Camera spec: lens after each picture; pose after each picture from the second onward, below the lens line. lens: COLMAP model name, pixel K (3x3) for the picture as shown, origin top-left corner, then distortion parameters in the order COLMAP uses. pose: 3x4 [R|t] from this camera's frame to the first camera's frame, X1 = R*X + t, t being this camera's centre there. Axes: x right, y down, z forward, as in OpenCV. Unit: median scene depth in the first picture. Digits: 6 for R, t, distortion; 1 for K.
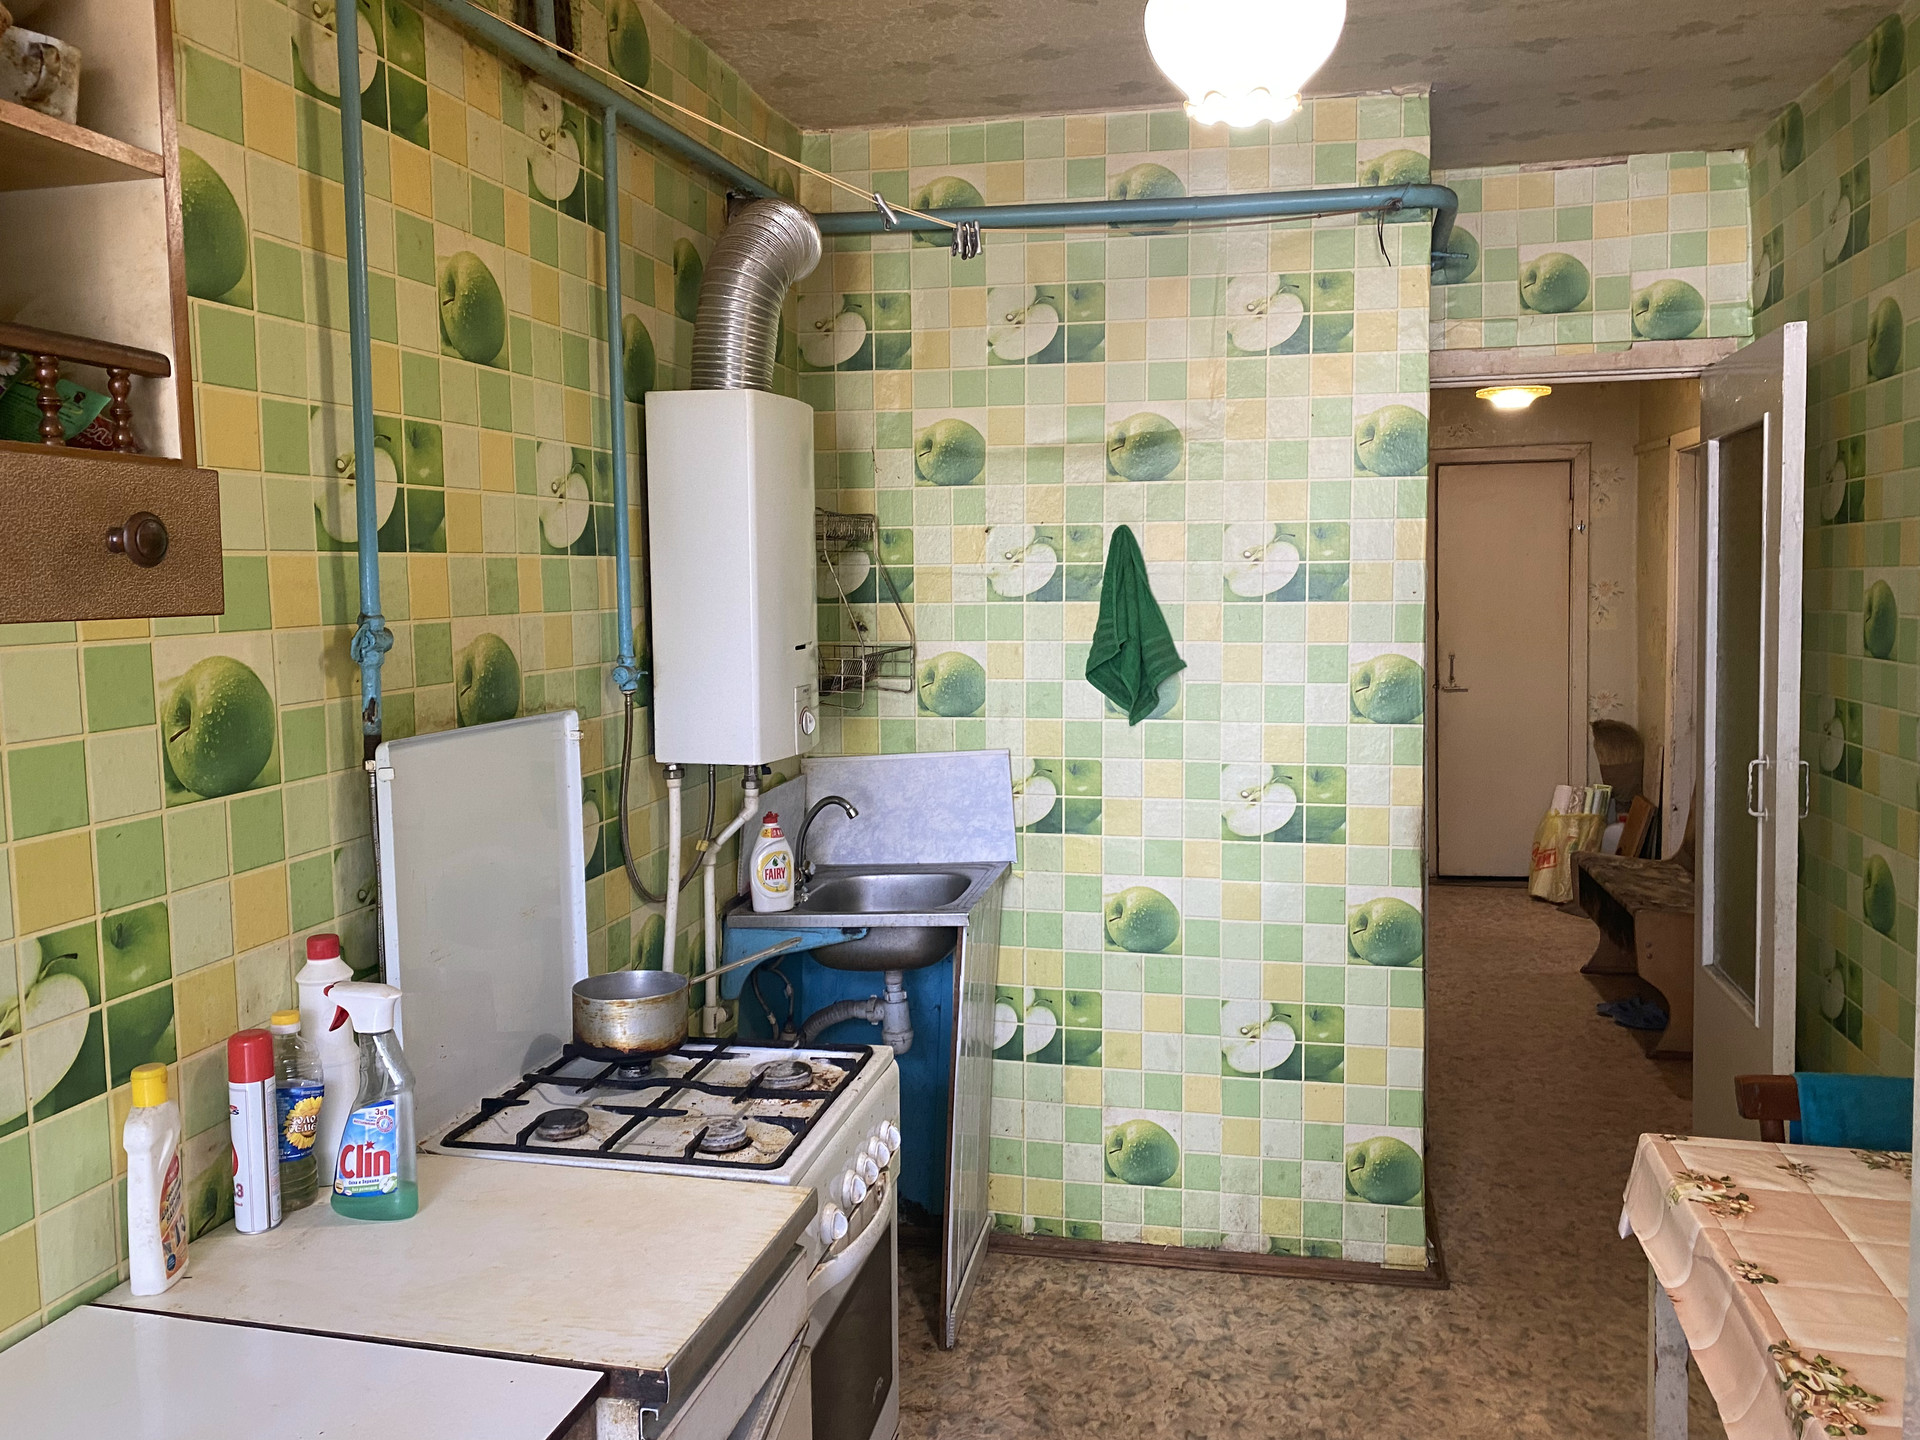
lens RADIAL K [[1456.8, 0, 960.3], [0, 1456.8, 717.5], [0, 0, 1]] dist [0.003030, -0.000187]
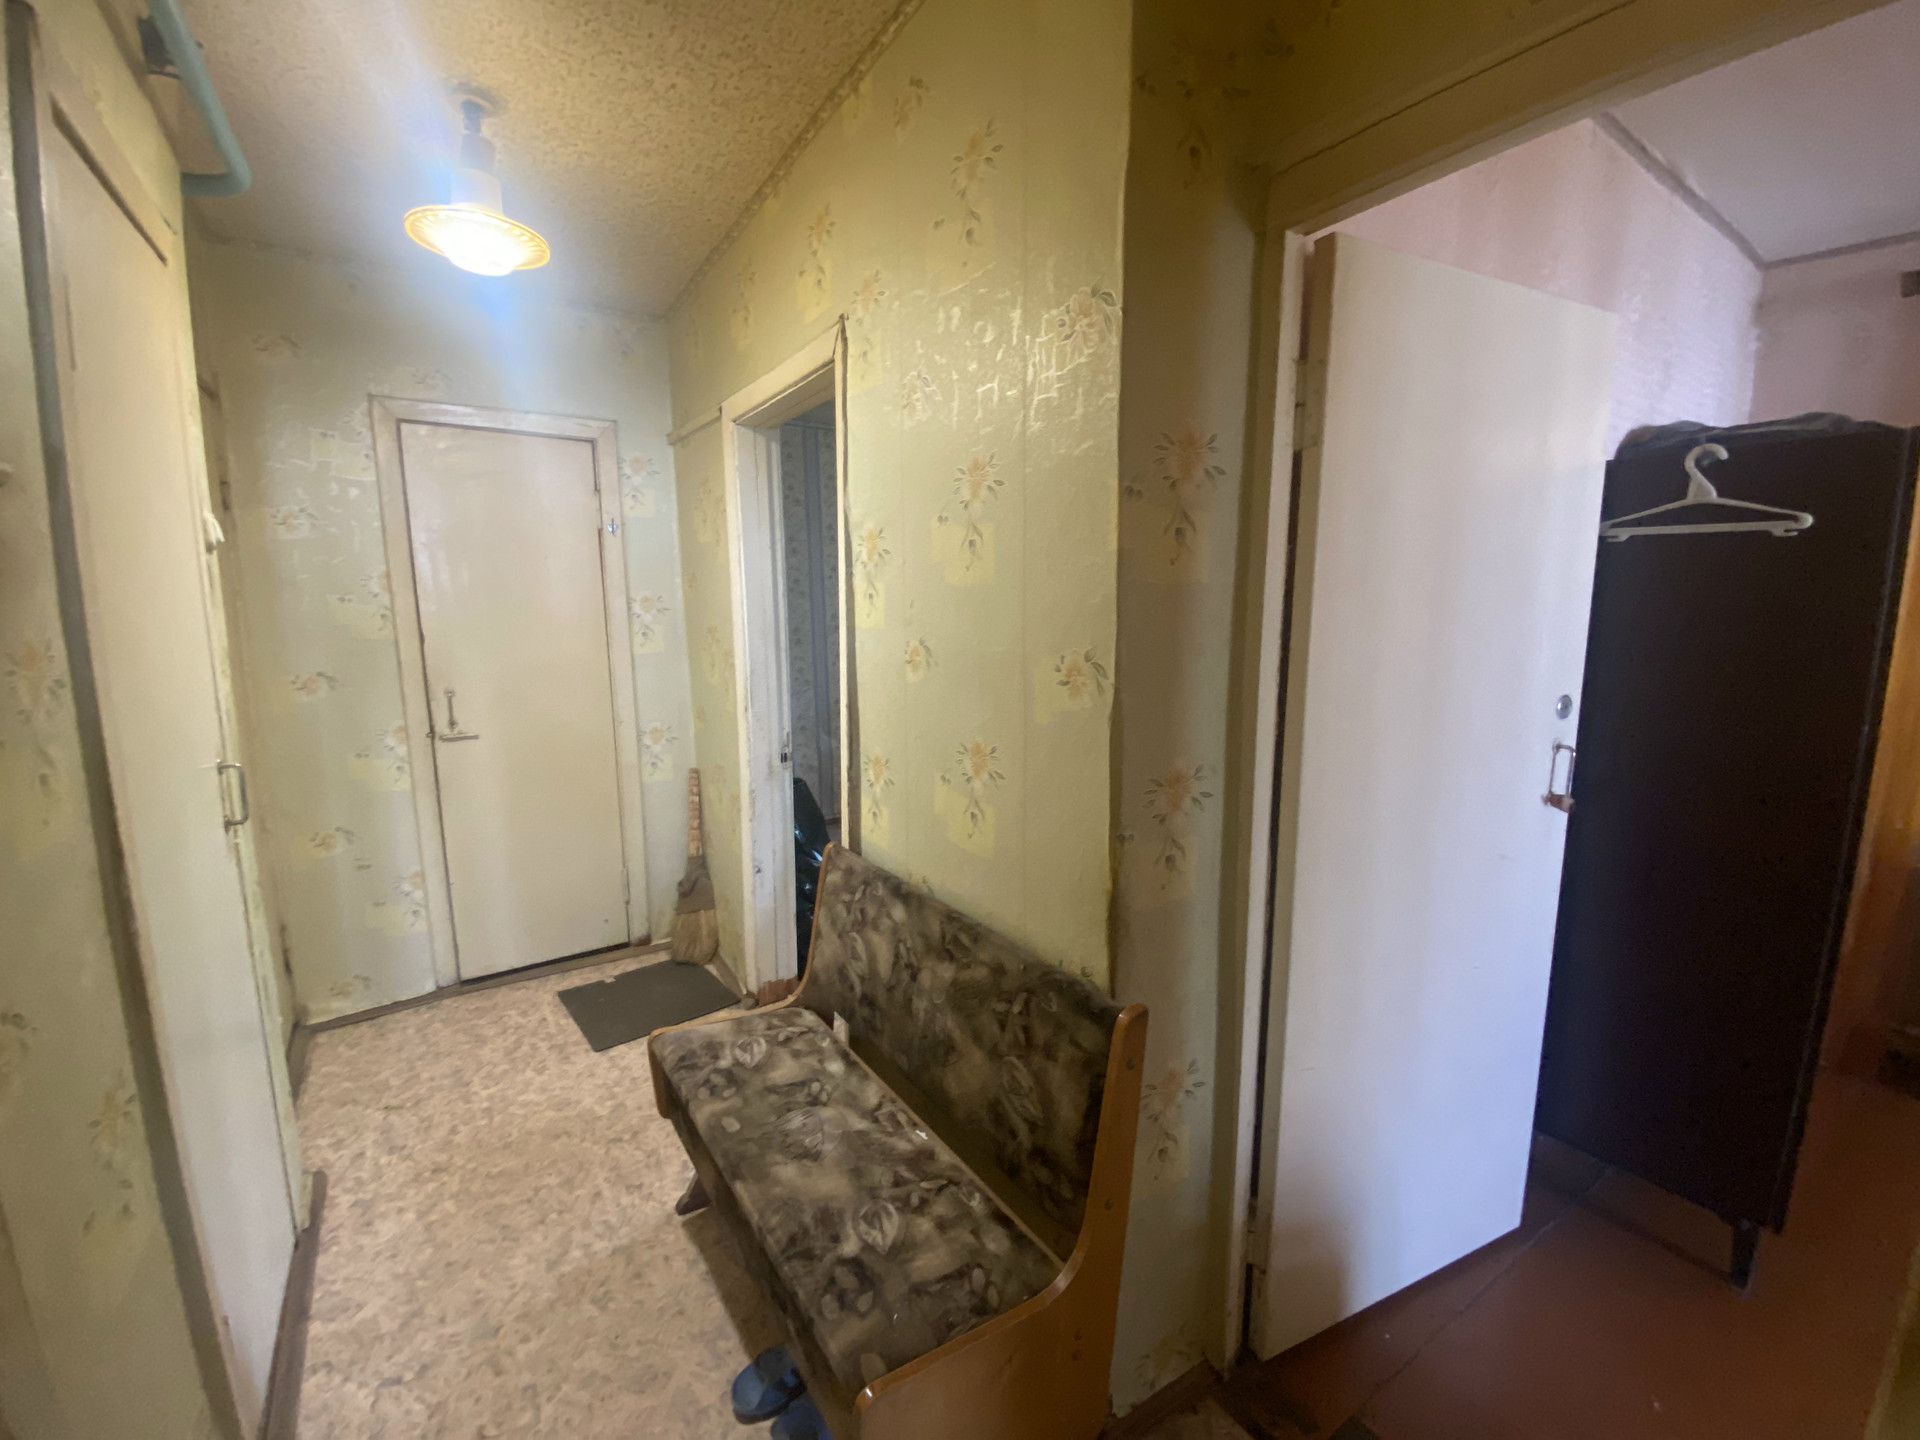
lens RADIAL K [[769.0, 0, 961.4], [0, 769.0, 723.9], [0, 0, 1]] dist [-0.000713, -0.000022]
pose [[0.671907, -0.094117, 0.734631, 0.231340], [0.049394, 0.995379, 0.082346, -0.047165], [-0.738987, -0.019042, 0.673451, 0.565494]]
